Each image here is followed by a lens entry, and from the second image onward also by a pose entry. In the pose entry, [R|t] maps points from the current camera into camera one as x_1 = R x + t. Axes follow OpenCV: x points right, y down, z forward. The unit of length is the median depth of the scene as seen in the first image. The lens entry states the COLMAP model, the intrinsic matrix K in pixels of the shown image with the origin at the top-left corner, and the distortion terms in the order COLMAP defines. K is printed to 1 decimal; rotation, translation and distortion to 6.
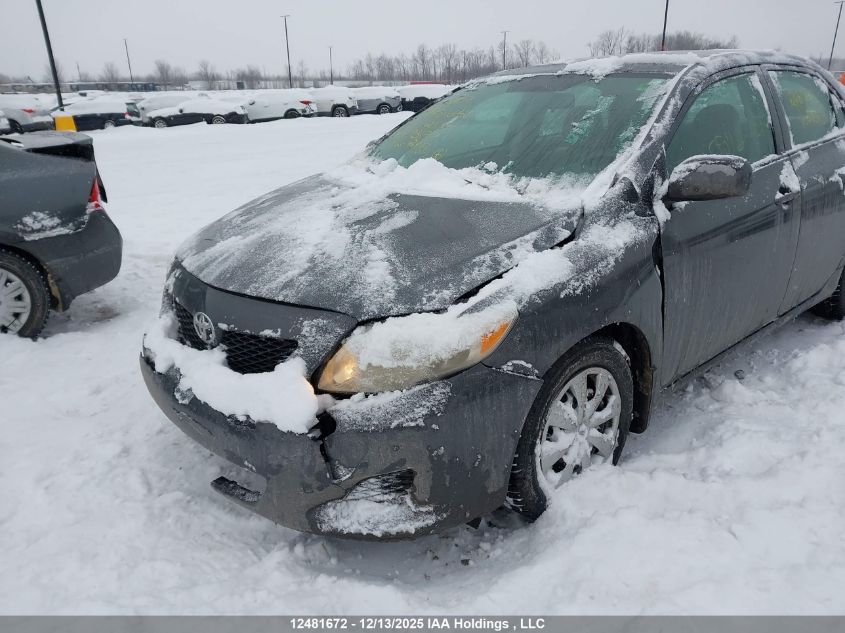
lens RADIAL K [[641.5, 0, 428.7], [0, 641.5, 319.1], [0, 0, 1]] dist [0.013276, 0.000073]
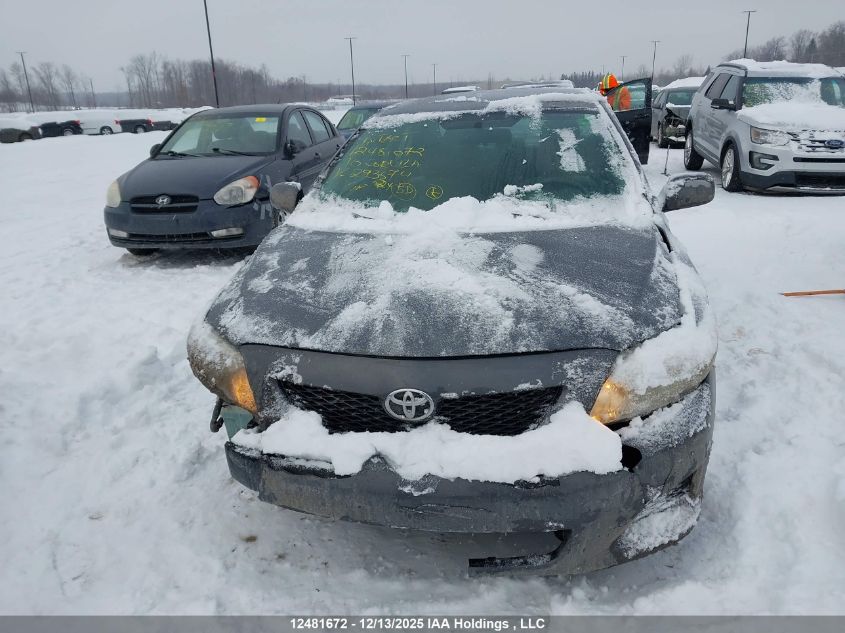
lens RADIAL K [[604.7, 0, 422.5], [0, 604.7, 316.5], [0, 0, 1]] dist [0.002540, -0.000659]
pose [[0.843526, -0.195976, 0.500058, -0.816984], [0.215794, 0.976262, 0.018589, -0.132482], [-0.491830, 0.092229, 0.865793, 0.276218]]
